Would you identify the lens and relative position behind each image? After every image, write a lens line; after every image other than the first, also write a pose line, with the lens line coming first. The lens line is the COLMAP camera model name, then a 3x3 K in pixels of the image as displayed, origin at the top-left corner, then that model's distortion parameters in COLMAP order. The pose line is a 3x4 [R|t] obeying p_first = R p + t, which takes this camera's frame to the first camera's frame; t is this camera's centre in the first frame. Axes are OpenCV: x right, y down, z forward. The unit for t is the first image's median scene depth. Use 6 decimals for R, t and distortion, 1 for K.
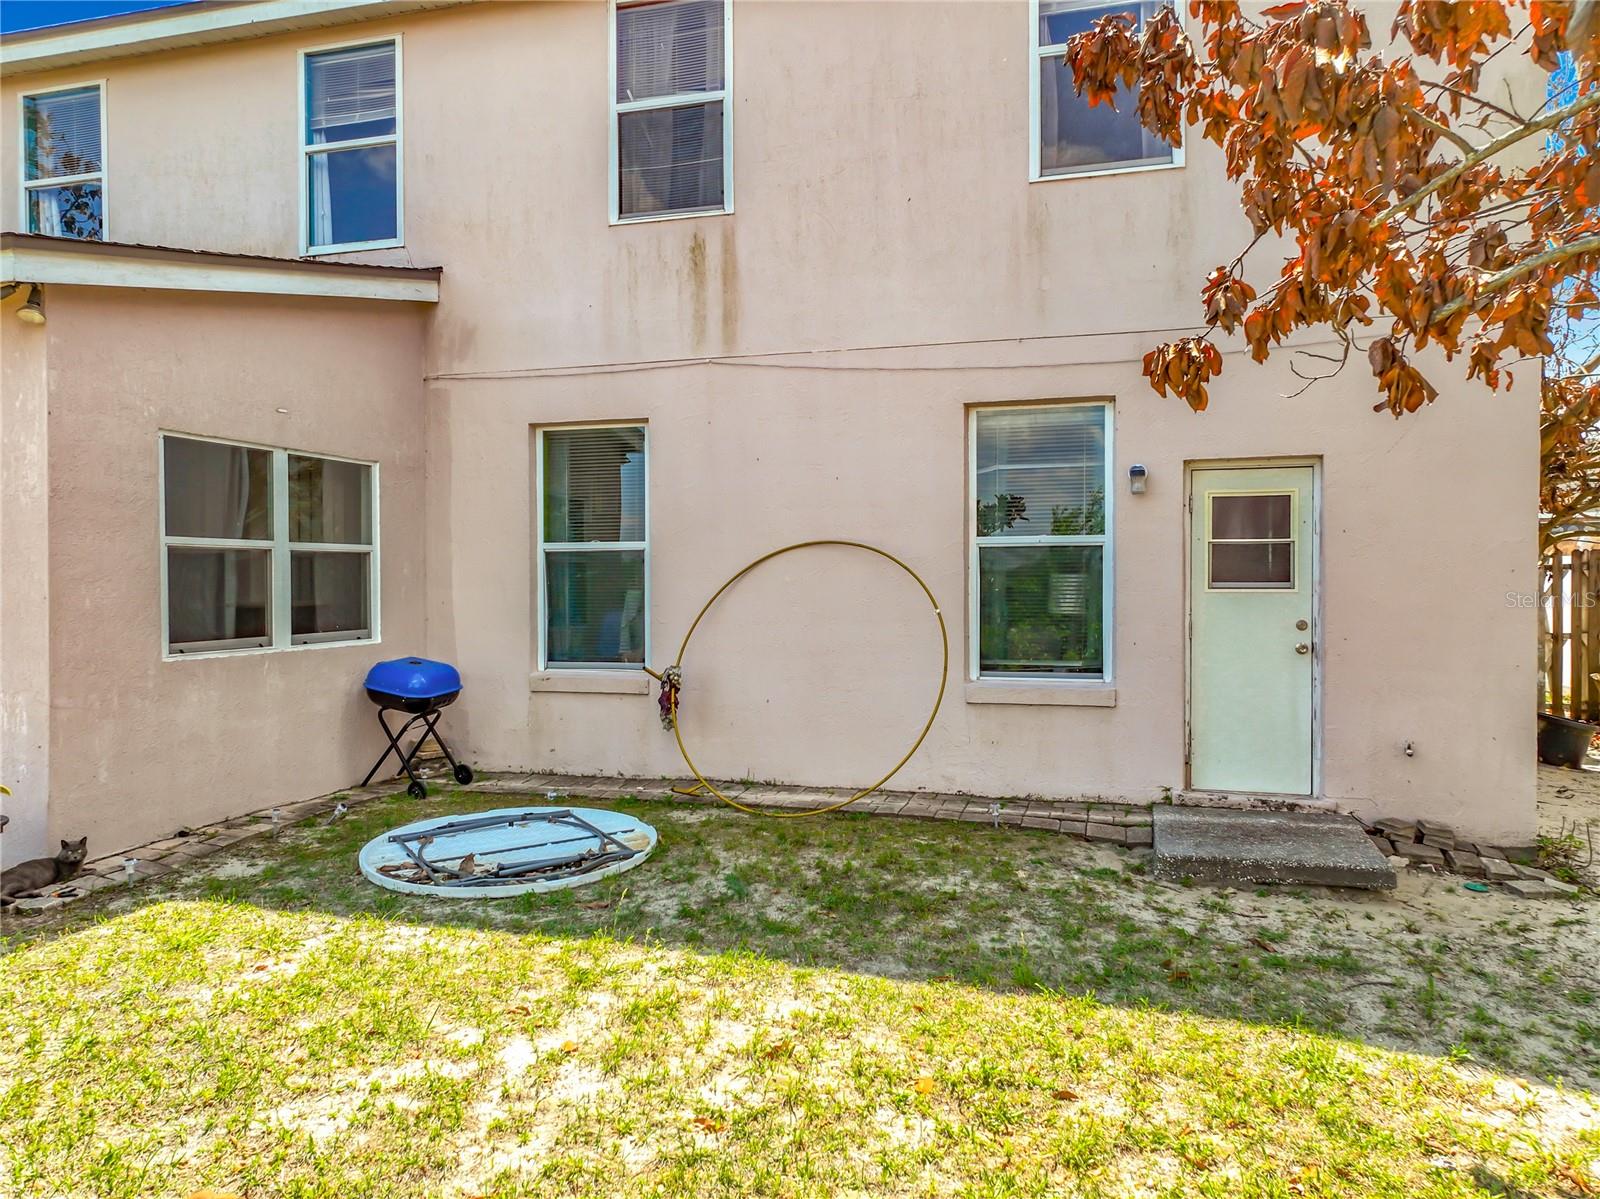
lens RADIAL K [[1160.4, 0, 800.0], [0, 1160.4, 599.5], [0, 0, 1]] dist [0.002738, 0.012378]
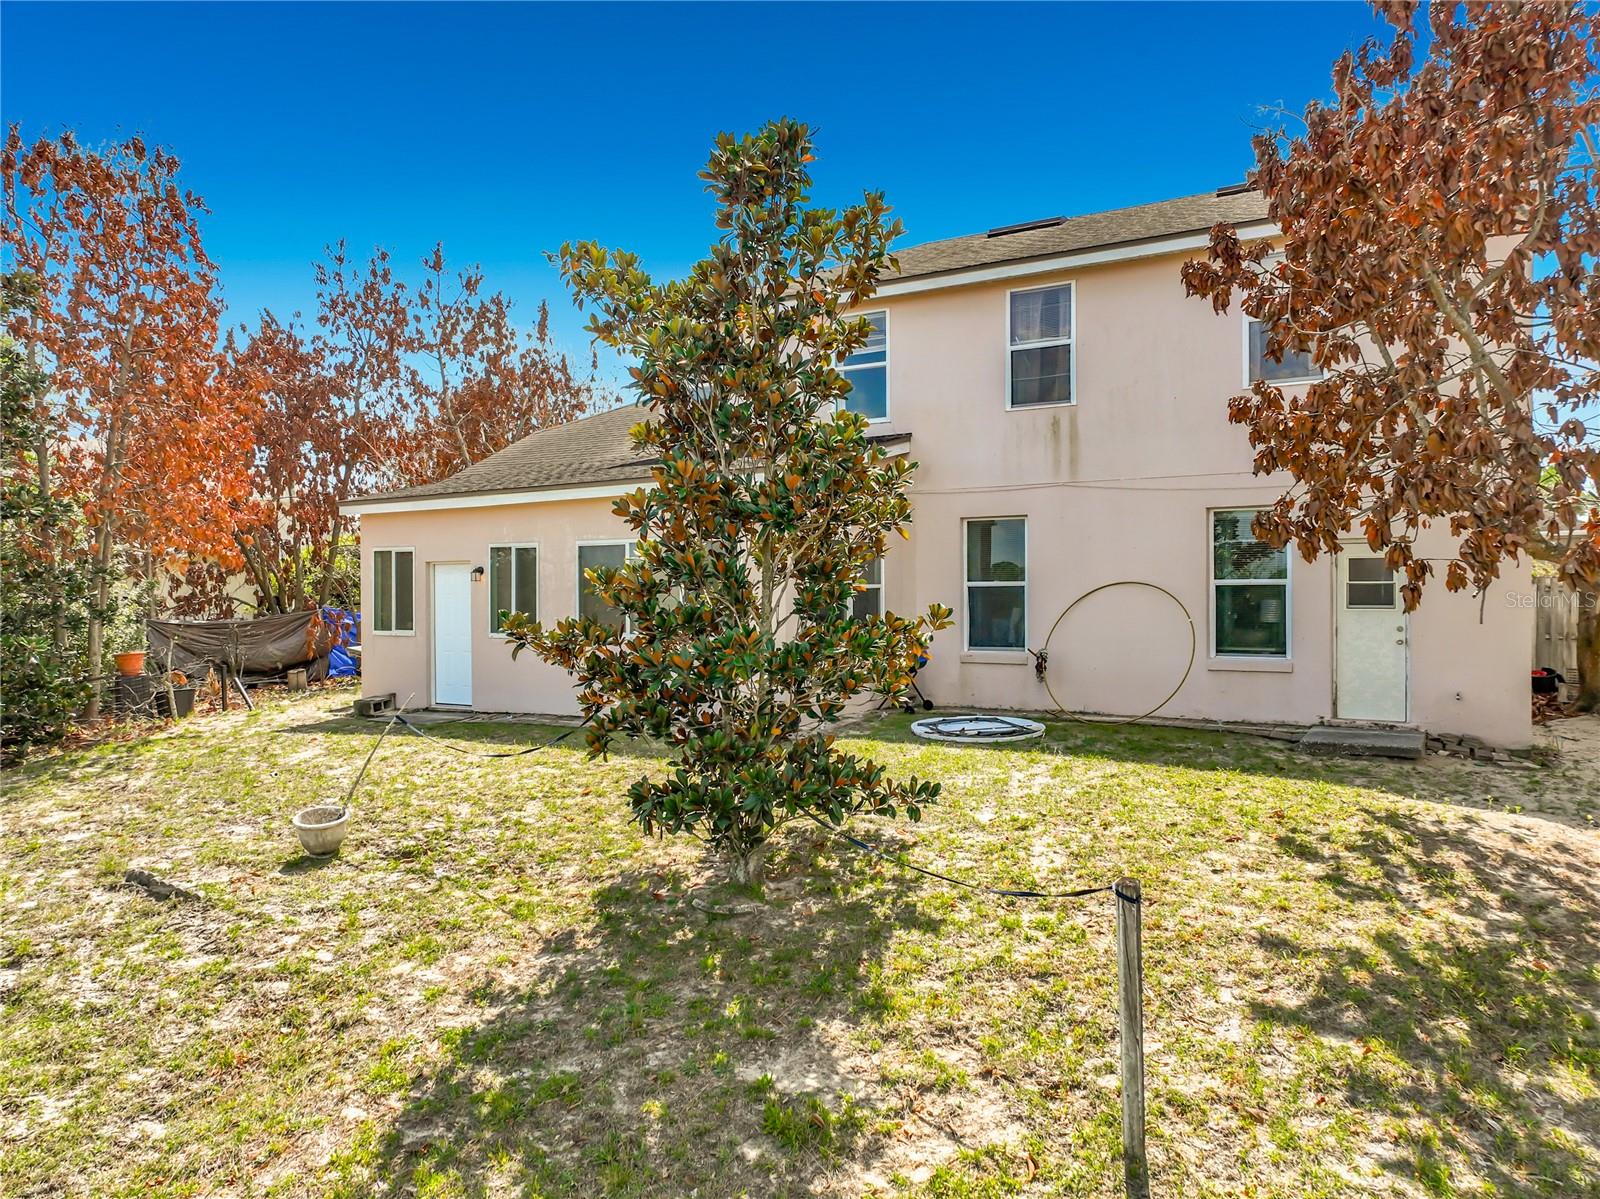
lens RADIAL K [[1130.3, 0, 800.0], [0, 1130.3, 599.5], [0, 0, 1]] dist [0.008541, 0.002917]
pose [[0.967880, 0.000267, -0.251411, -0.029723], [-0.002413, 0.999963, -0.008226, -0.006005], [0.251399, 0.008568, 0.967846, -0.855120]]
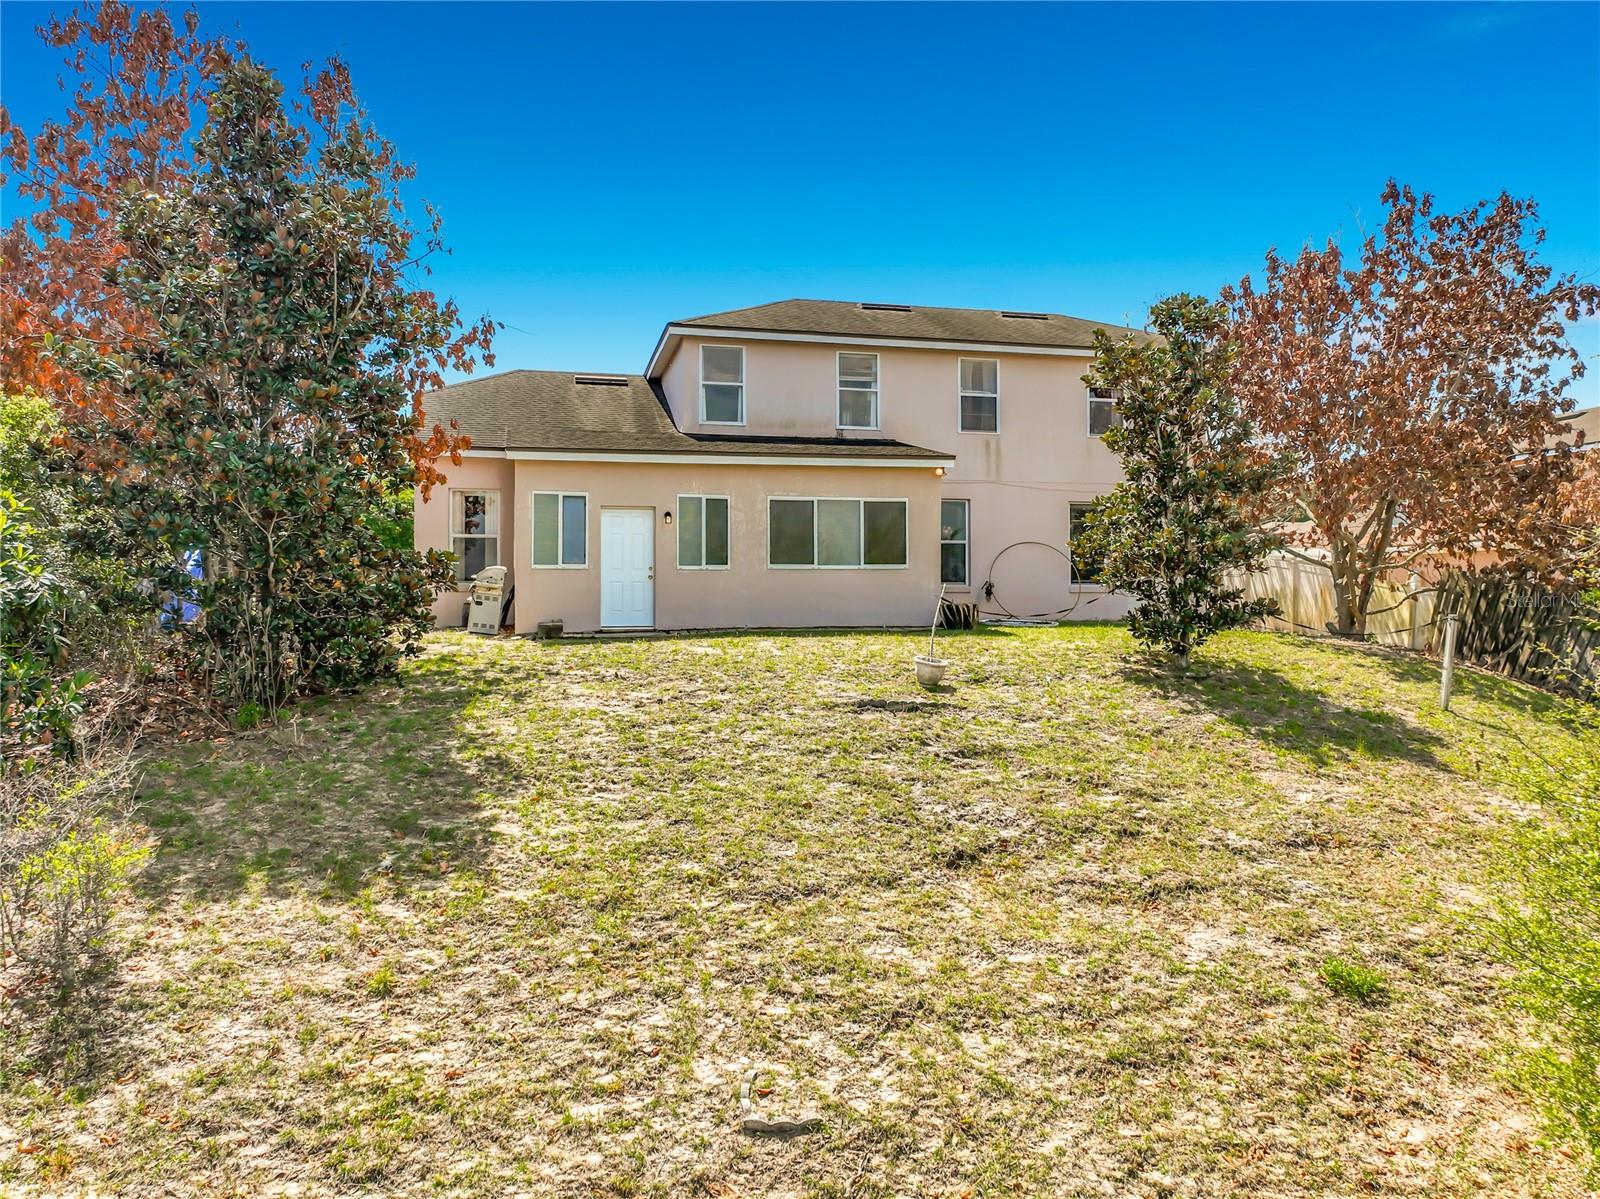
lens RADIAL K [[1160.4, 0, 800.0], [0, 1160.4, 599.5], [0, 0, 1]] dist [0.002738, 0.012378]
pose [[0.863755, 0.003953, 0.503897, -2.055205], [0.008165, 0.999728, -0.021839, 0.166809], [-0.503846, 0.022978, 0.863488, -1.374156]]
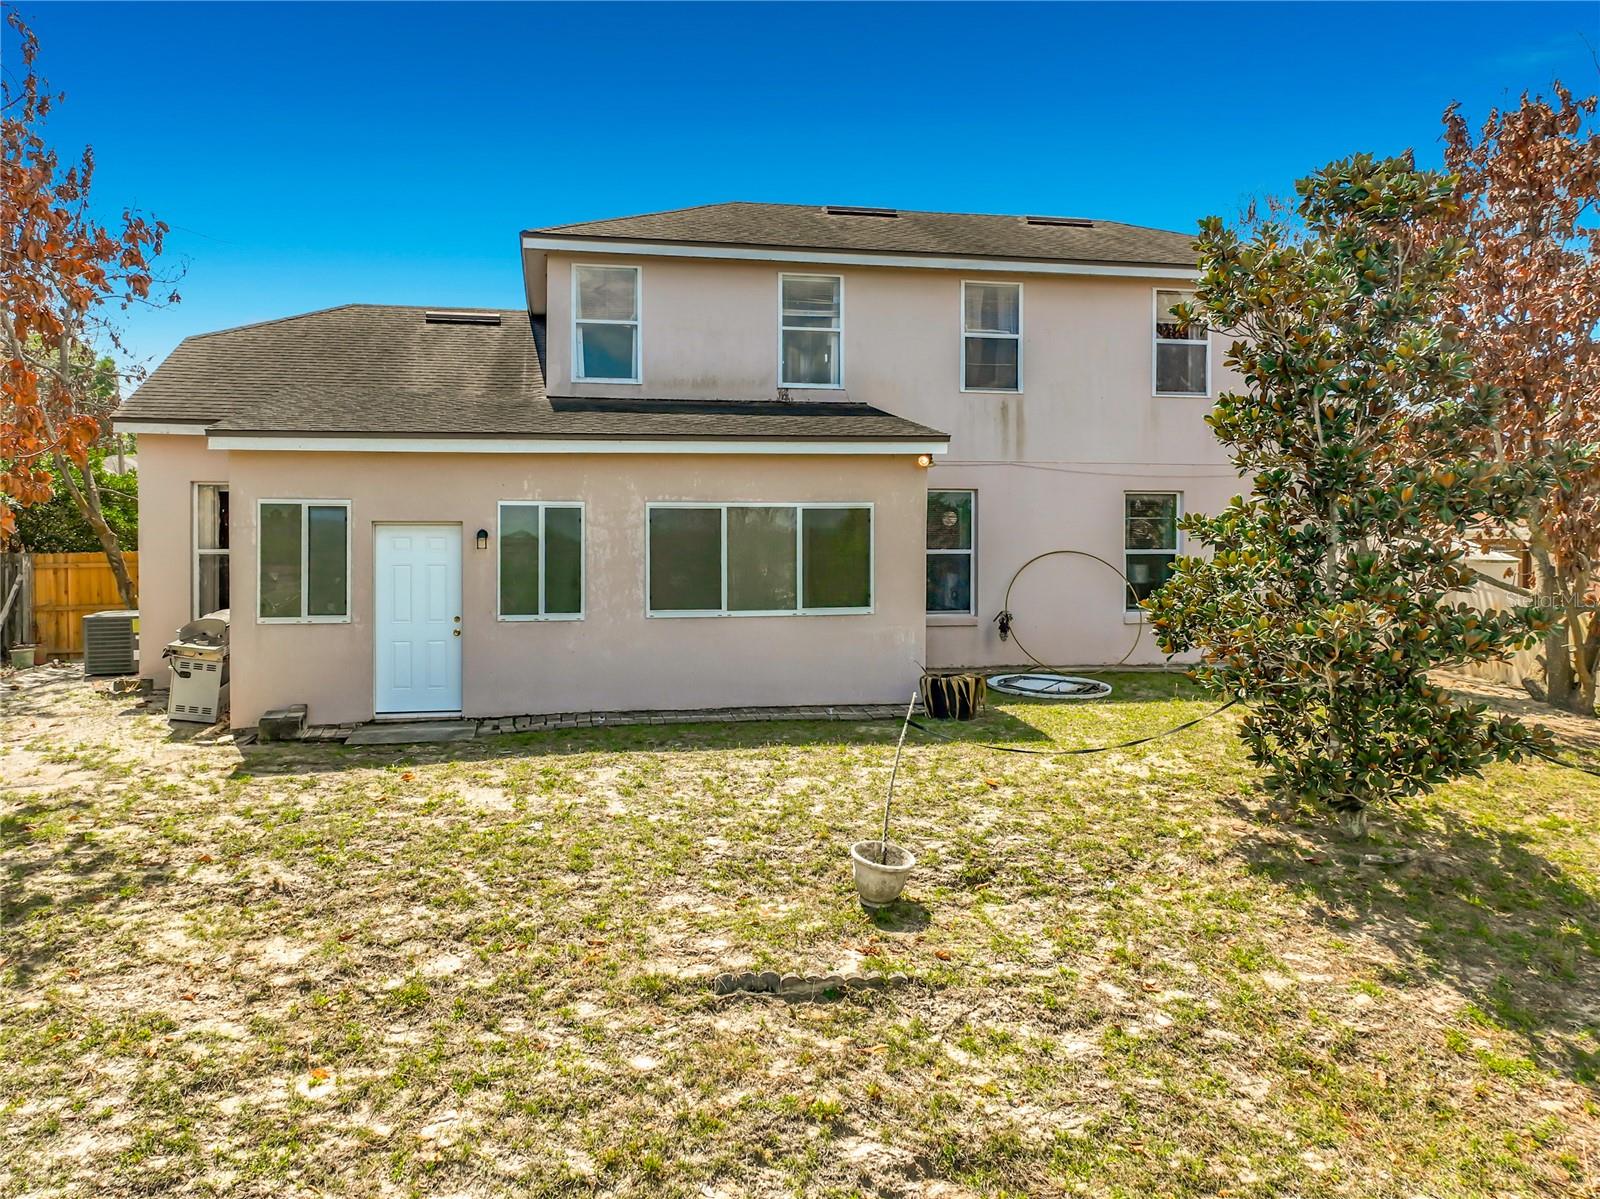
lens RADIAL K [[1155.0, 0, 753.0], [0, 1155.0, 551.8], [0, 0, 1]] dist [0.004692, 0.002727]
pose [[0.892471, 0.000081, 0.451106, -1.425034], [0.002875, 0.999979, -0.005868, -0.036939], [-0.451096, 0.006534, 0.892451, -0.635642]]
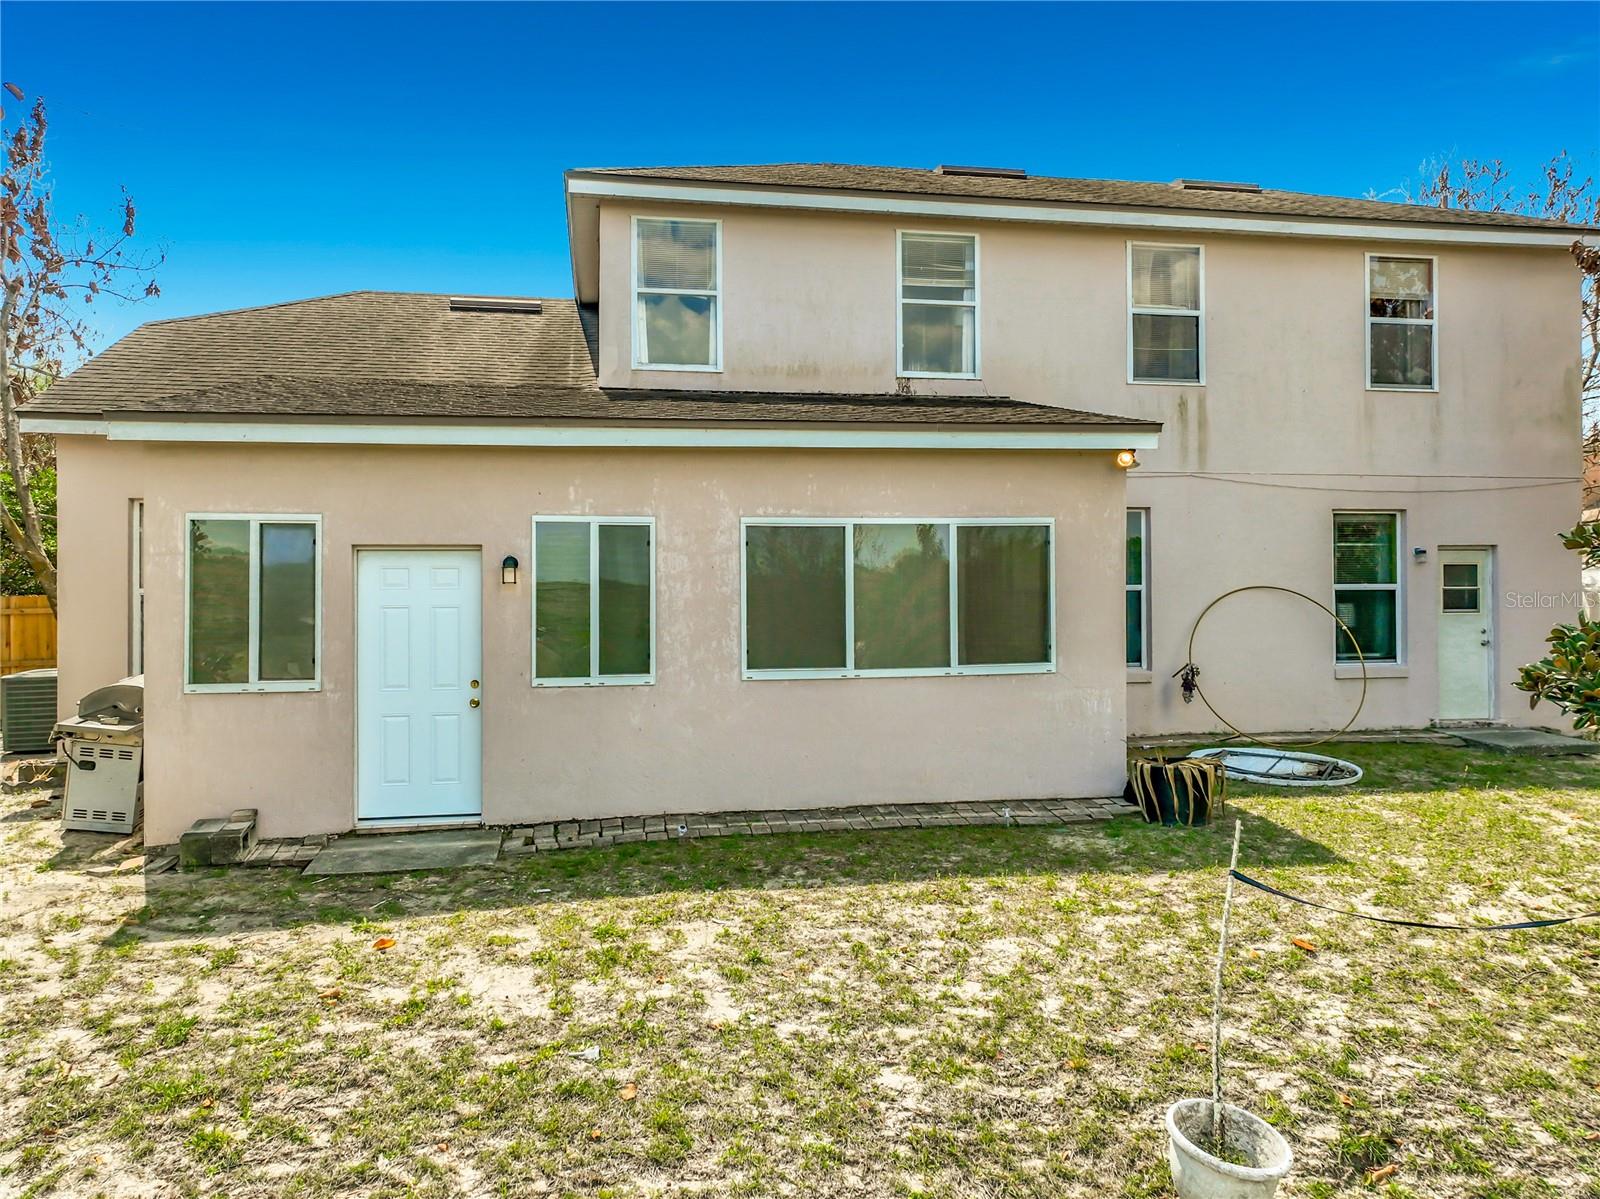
lens RADIAL K [[1131.4, 0, 789.9], [0, 1131.4, 575.9], [0, 0, 1]] dist [0.005843, 0.004930]
pose [[0.895294, 0.003219, 0.445463, -1.289982], [0.007902, 0.999702, -0.023106, -0.031905], [-0.445405, 0.024206, 0.895002, -0.163884]]
